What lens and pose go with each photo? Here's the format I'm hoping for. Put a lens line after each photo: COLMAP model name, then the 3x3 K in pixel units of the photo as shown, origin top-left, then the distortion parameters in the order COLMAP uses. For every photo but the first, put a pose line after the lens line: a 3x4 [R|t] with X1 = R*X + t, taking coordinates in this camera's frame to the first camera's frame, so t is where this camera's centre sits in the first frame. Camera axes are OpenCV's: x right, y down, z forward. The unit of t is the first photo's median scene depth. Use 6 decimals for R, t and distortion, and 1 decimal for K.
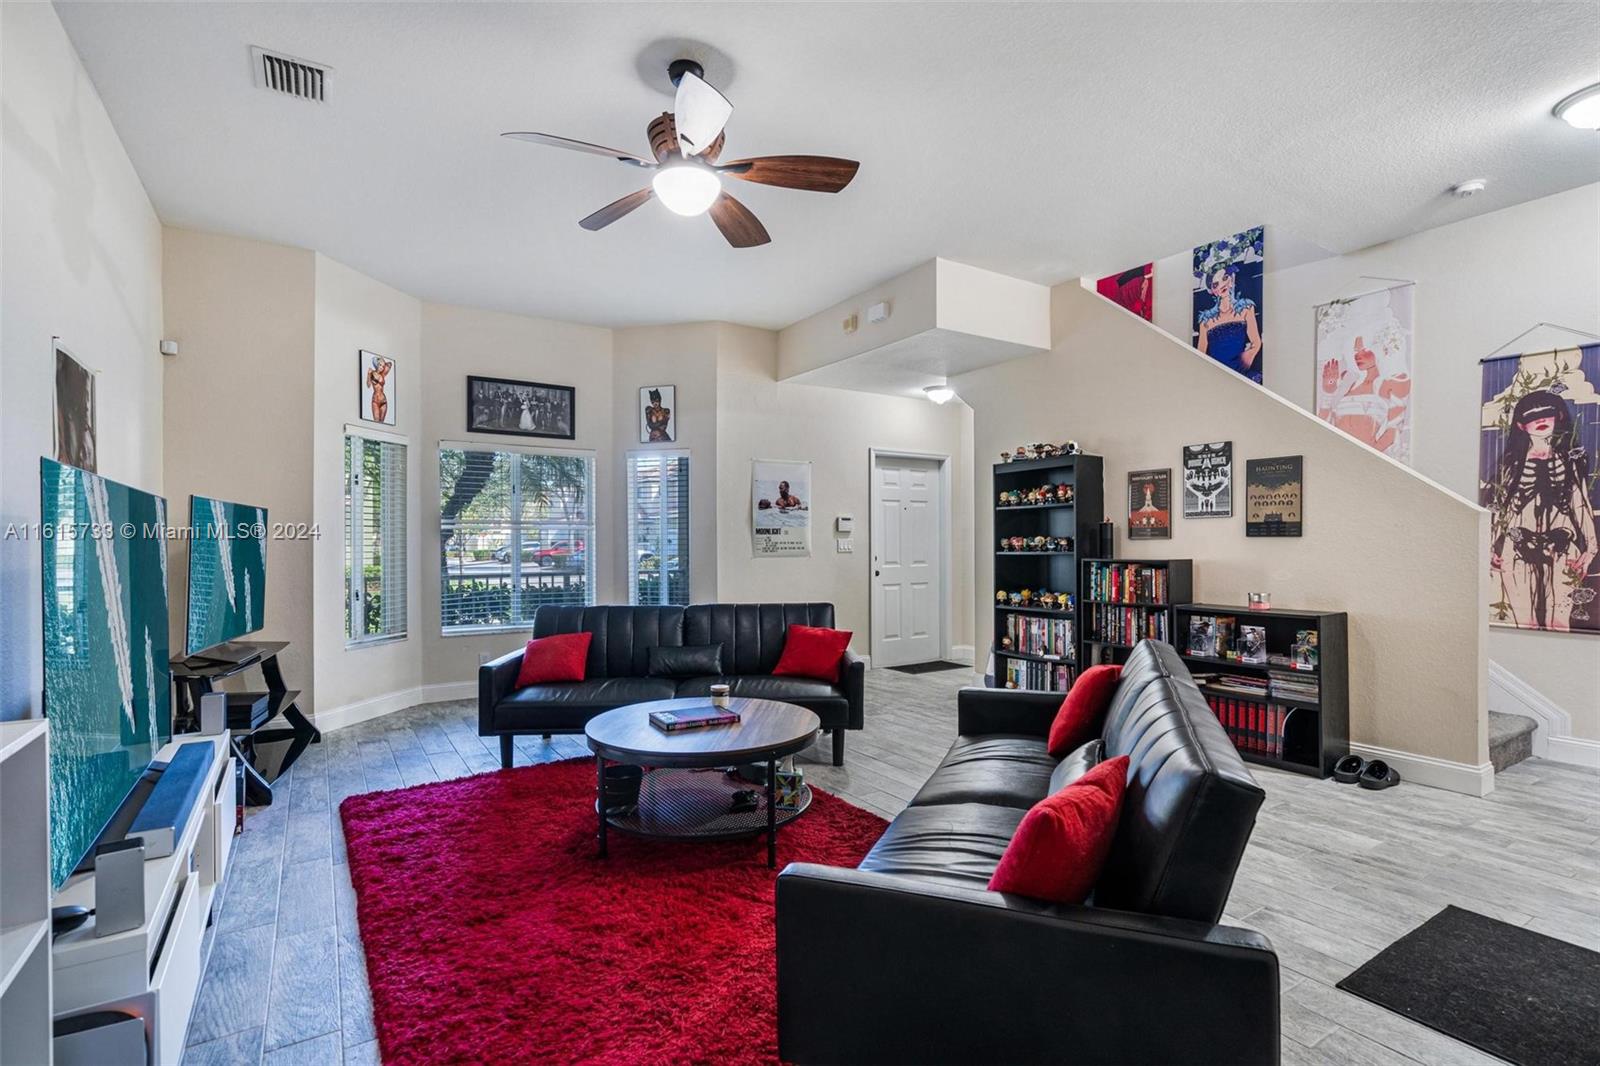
lens RADIAL K [[747.9, 0, 803.5], [0, 747.9, 542.0], [0, 0, 1]] dist [-0.000635, 0.000221]
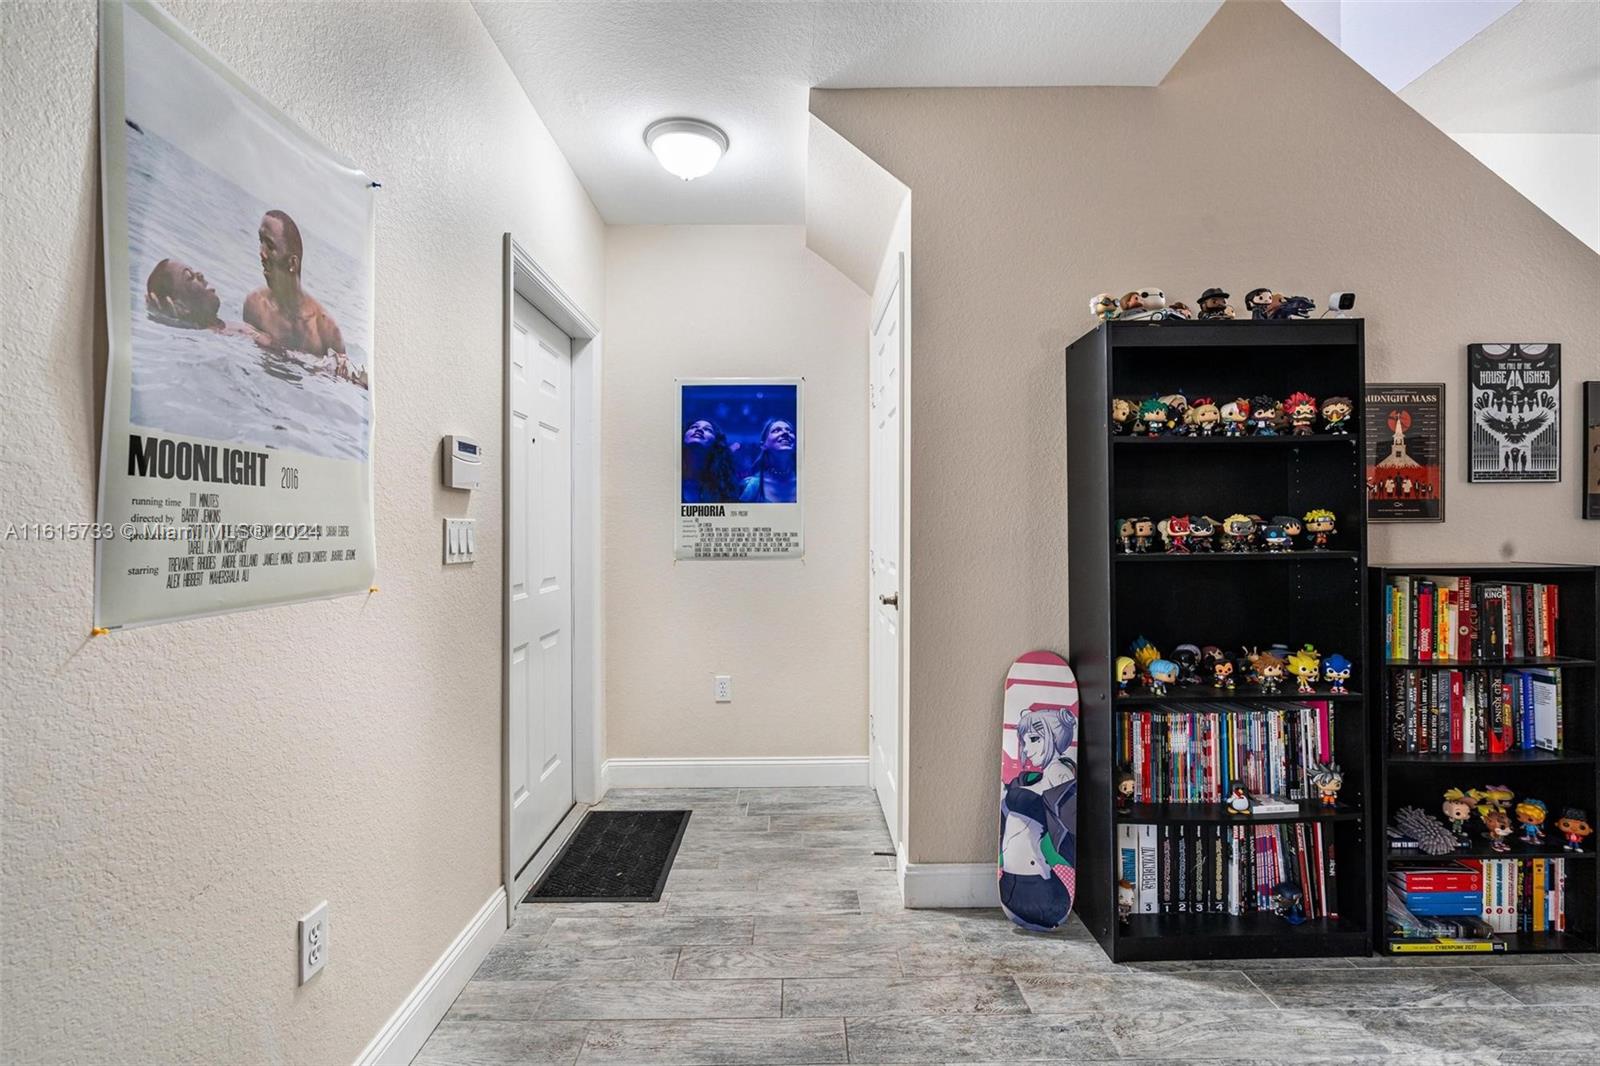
lens RADIAL K [[733.9, 0, 809.6], [0, 733.9, 533.2], [0, 0, 1]] dist [0.001778, 0.000946]
pose [[0.531329, -0.000884, 0.847165, -0.170939], [0.000333, 1.000000, 0.000834, 0.002624], [-0.847165, -0.000161, 0.531329, 1.174437]]
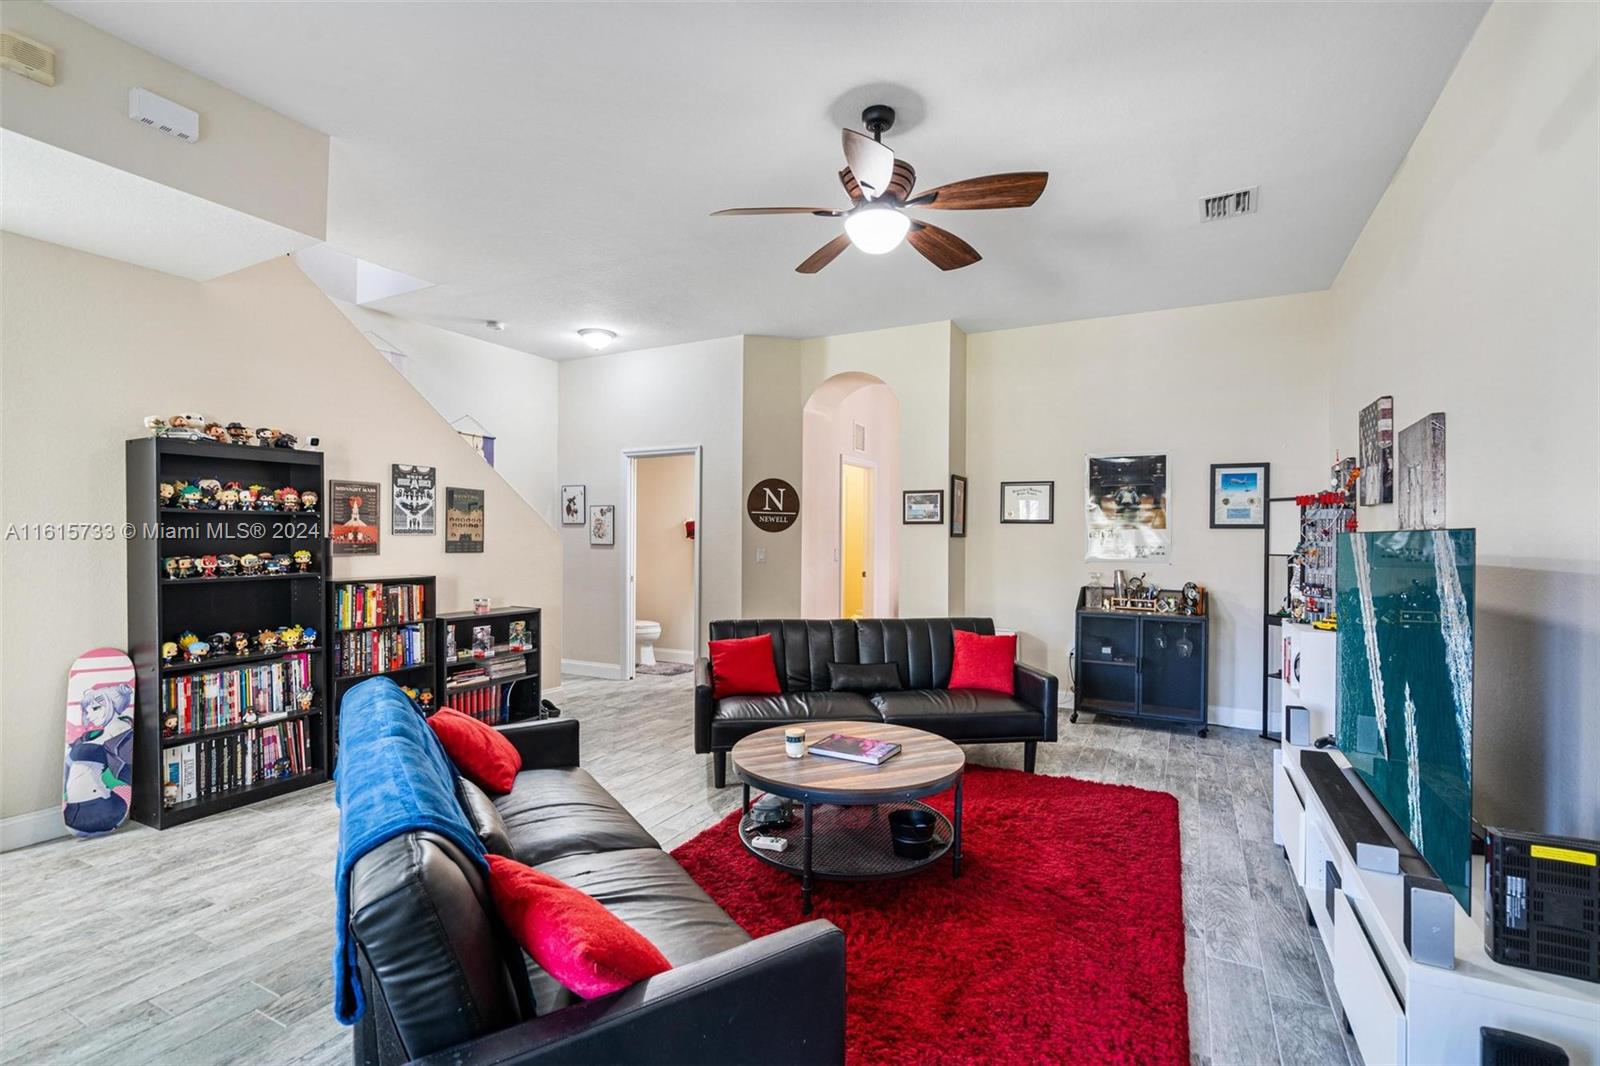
lens RADIAL K [[719.0, 0, 807.1], [0, 719.0, 542.1], [0, 0, 1]] dist [-0.011554, 0.000304]
pose [[-0.493677, -0.003491, 0.869638, -0.639517], [-0.005820, 0.999983, 0.000710, -0.027193], [-0.869626, -0.004711, -0.493689, 1.042287]]
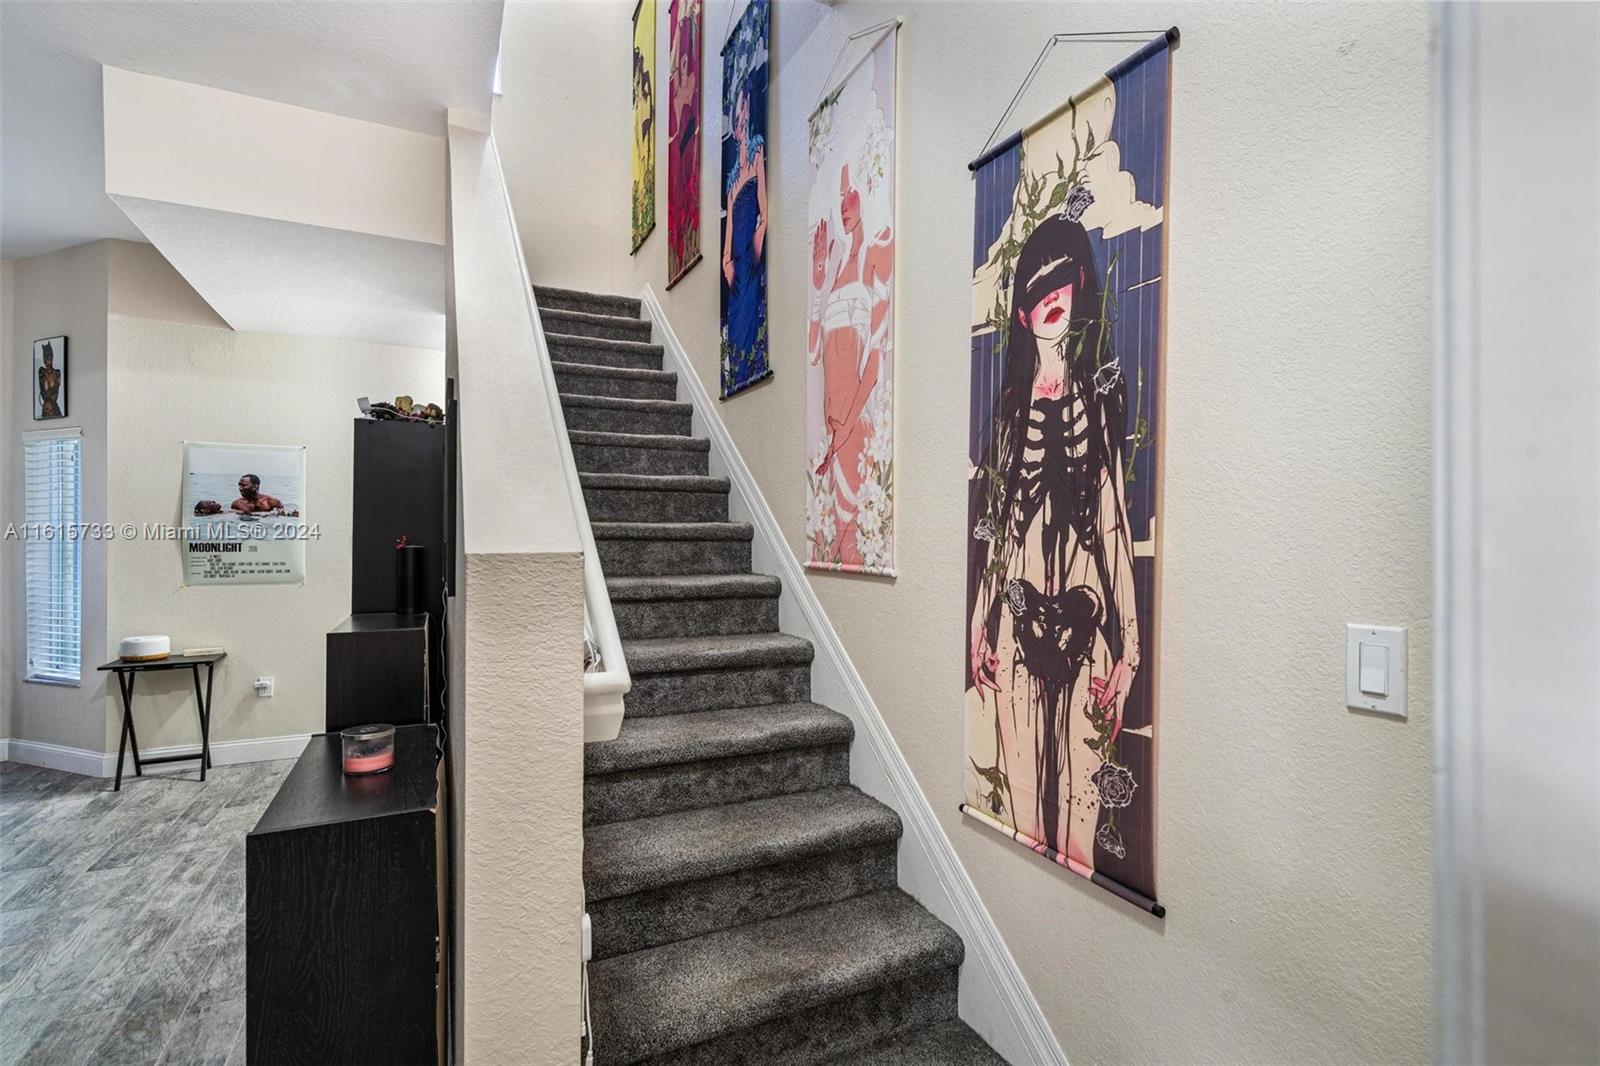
lens RADIAL K [[742.9, 0, 800.0], [0, 742.9, 533.0], [0, 0, 1]] dist [-0.001011, 0.000195]
pose [[0.993353, 0.005669, -0.114965, 0.833817], [-0.006671, 0.999943, -0.008340, -0.037286], [0.114911, 0.009052, 0.993335, 0.569163]]
